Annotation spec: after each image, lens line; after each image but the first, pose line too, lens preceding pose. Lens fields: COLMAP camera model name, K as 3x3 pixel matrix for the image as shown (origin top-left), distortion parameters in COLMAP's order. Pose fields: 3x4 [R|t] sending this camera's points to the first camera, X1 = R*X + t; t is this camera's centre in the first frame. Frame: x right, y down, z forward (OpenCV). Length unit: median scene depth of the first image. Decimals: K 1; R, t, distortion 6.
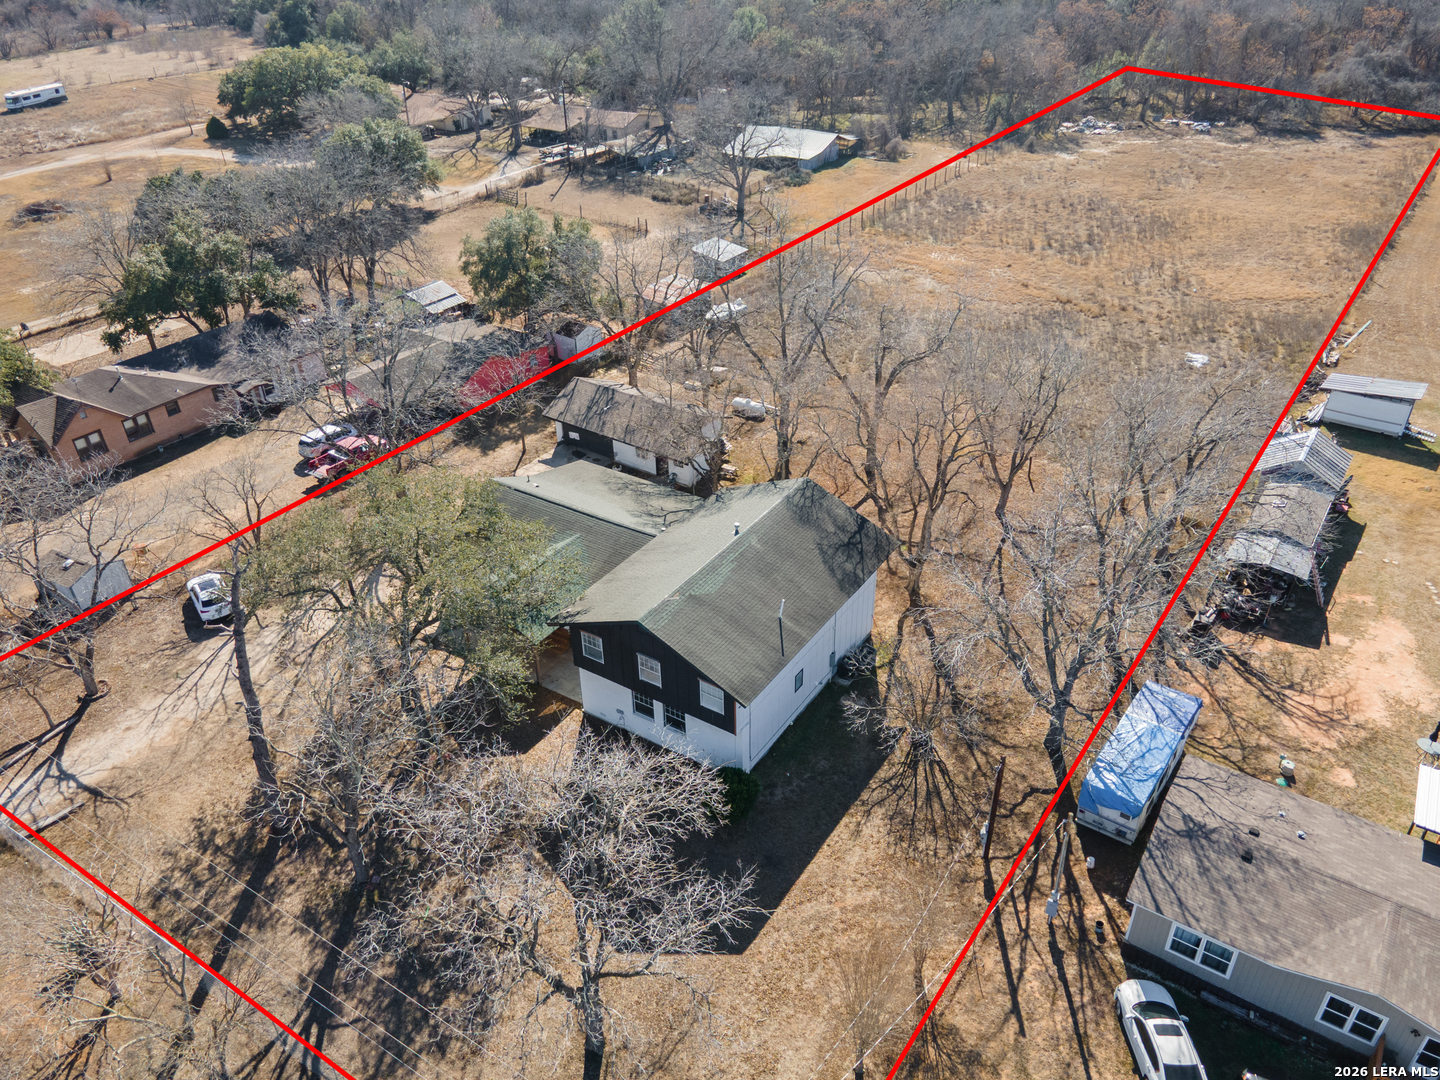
lens RADIAL K [[1053.3, 0, 714.1], [0, 1053.3, 538.9], [0, 0, 1]] dist [0.042536, -0.000092]
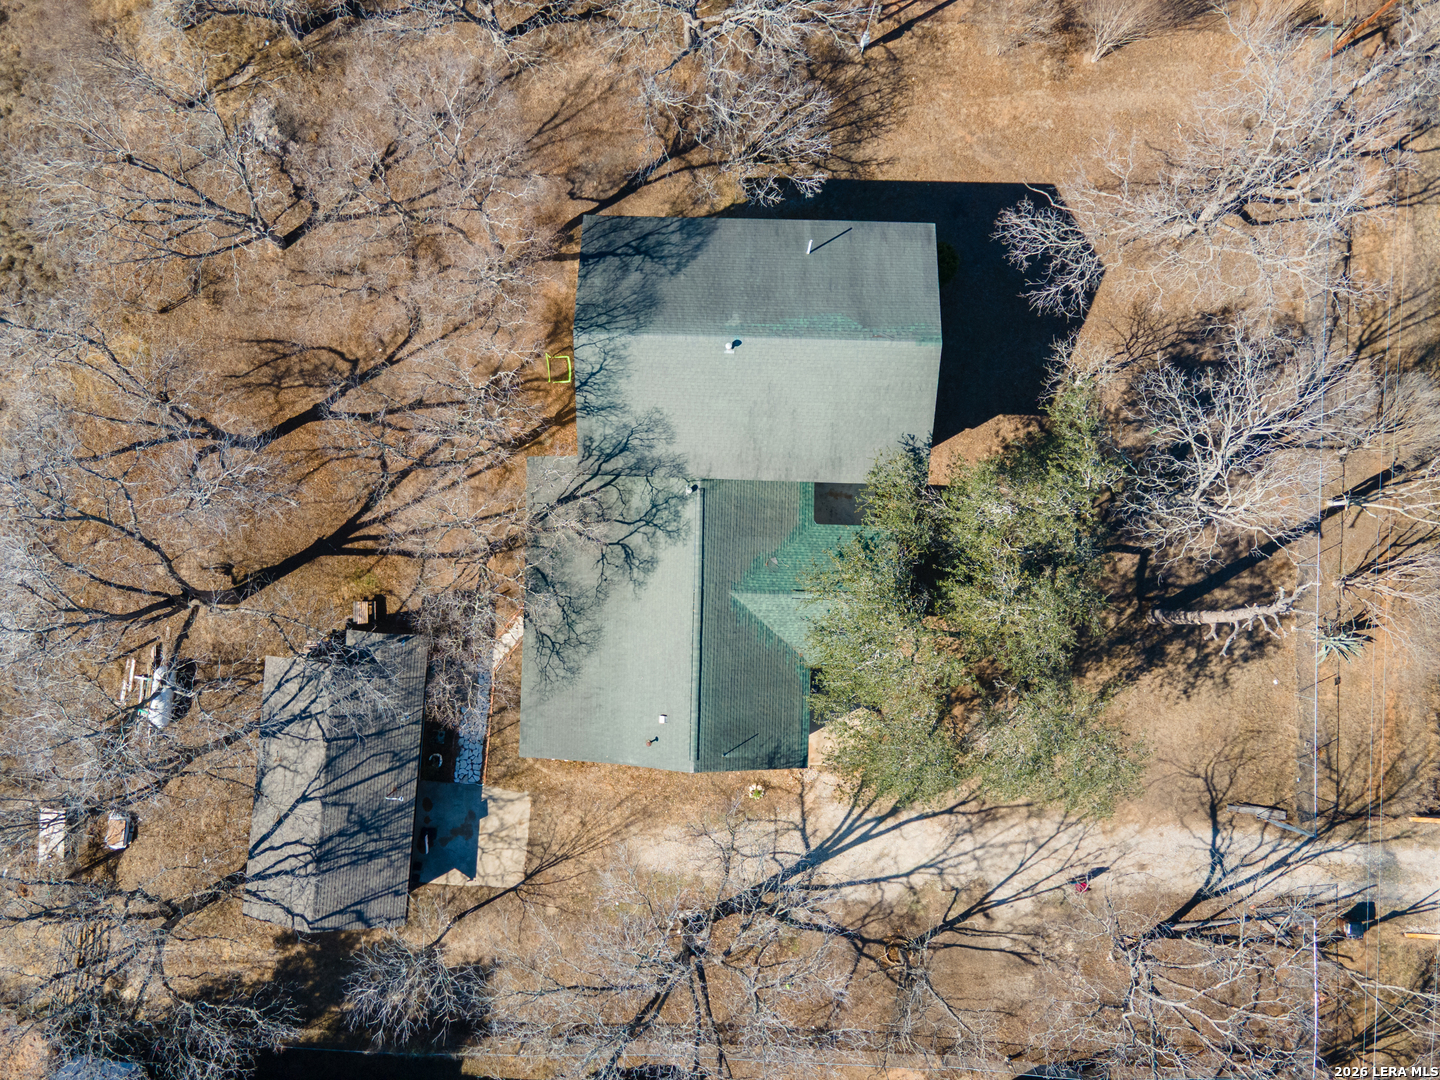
lens RADIAL K [[1053.3, 0, 714.1], [0, 1053.3, 538.9], [0, 0, 1]] dist [0.042536, -0.000092]
pose [[-0.526005, -0.849825, 0.033422, -0.079535], [0.478730, -0.263375, 0.837527, -0.474005], [-0.702948, 0.456543, 0.545373, 0.392465]]
